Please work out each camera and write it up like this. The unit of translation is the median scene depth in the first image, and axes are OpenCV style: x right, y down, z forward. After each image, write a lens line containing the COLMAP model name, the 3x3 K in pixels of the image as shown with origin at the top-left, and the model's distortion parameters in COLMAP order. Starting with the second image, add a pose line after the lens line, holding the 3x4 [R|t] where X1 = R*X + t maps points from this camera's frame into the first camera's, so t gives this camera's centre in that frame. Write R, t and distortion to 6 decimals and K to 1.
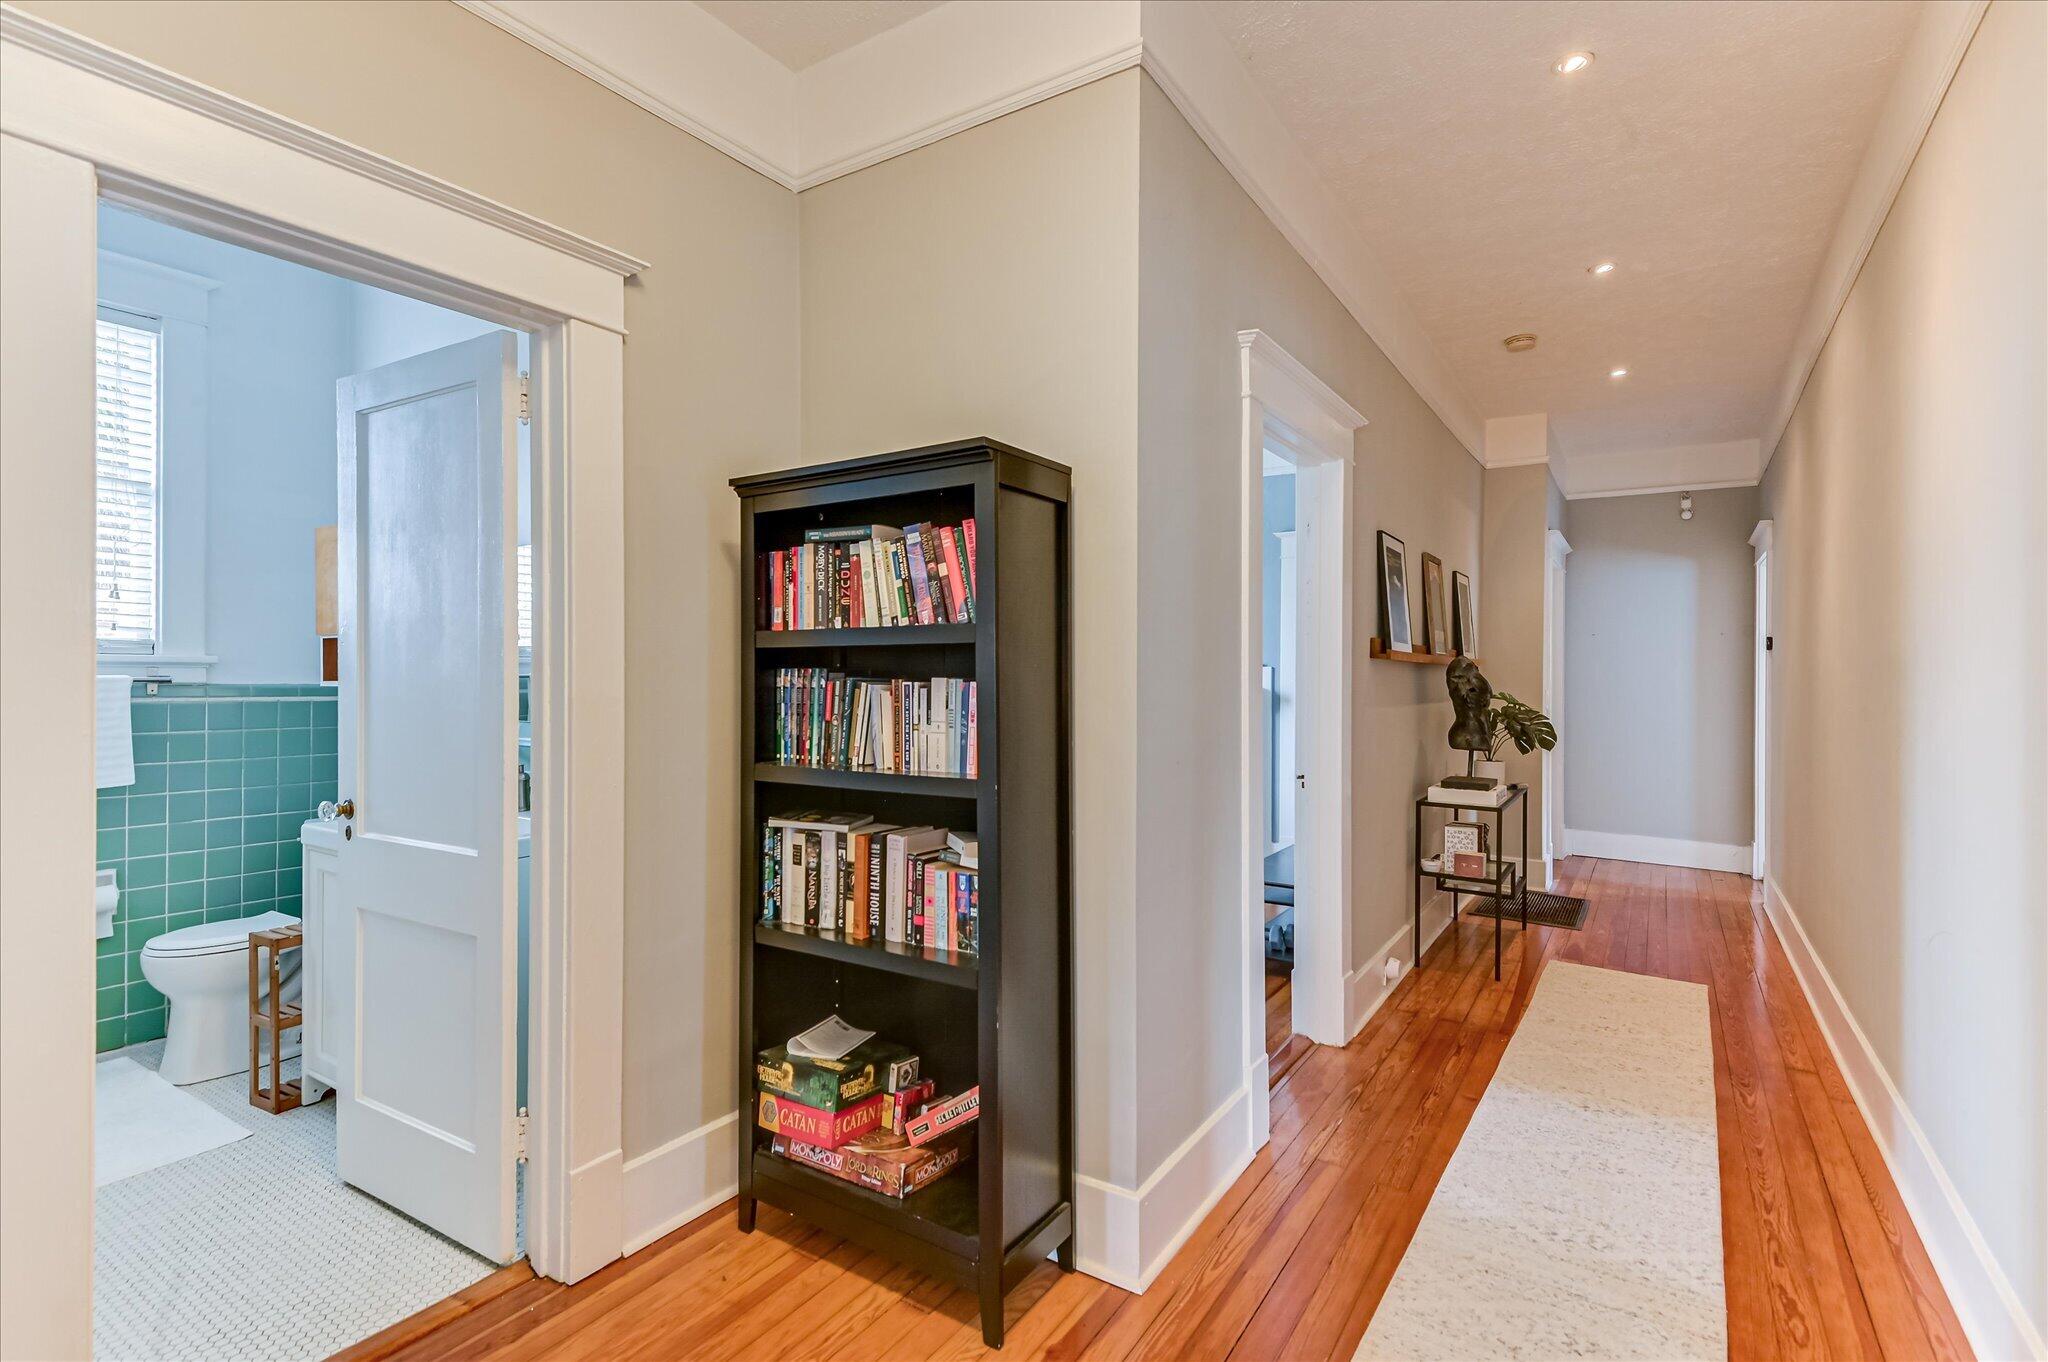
lens RADIAL K [[1010.9, 0, 1024.0], [0, 1010.9, 681.0], [0, 0, 1]] dist [0.021507, -0.000462]
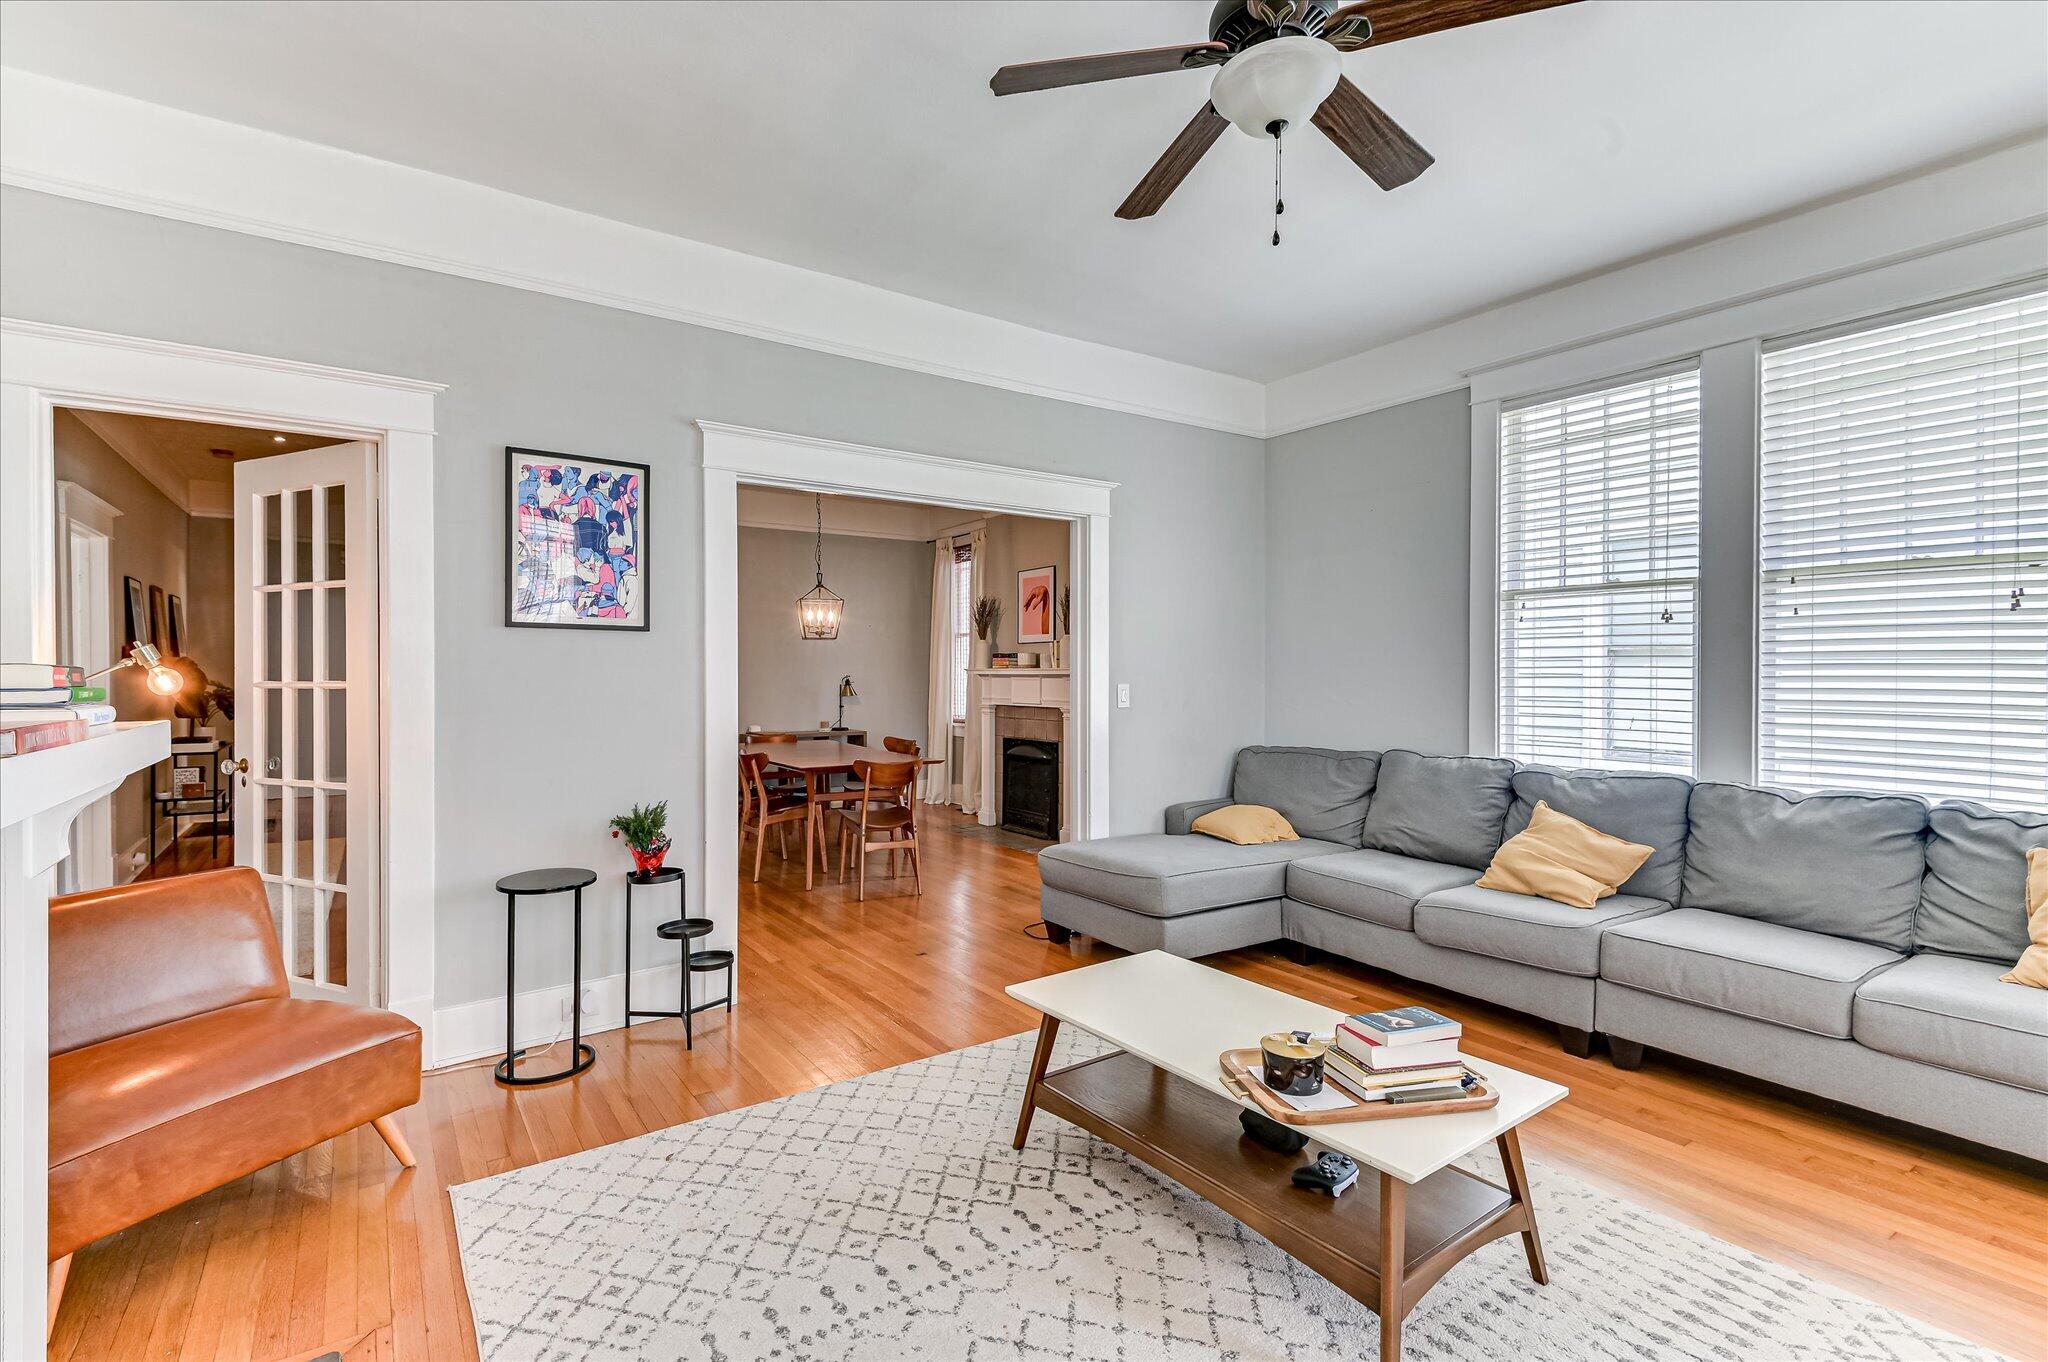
lens RADIAL K [[924.1, 0, 970.5], [0, 924.1, 681.4], [0, 0, 1]] dist [0.012877, -0.000122]
pose [[0.406426, -0.012713, 0.913595, -0.351723], [0.000531, 0.999906, 0.013678, -0.005728], [-0.913684, -0.005075, 0.406394, -0.616458]]
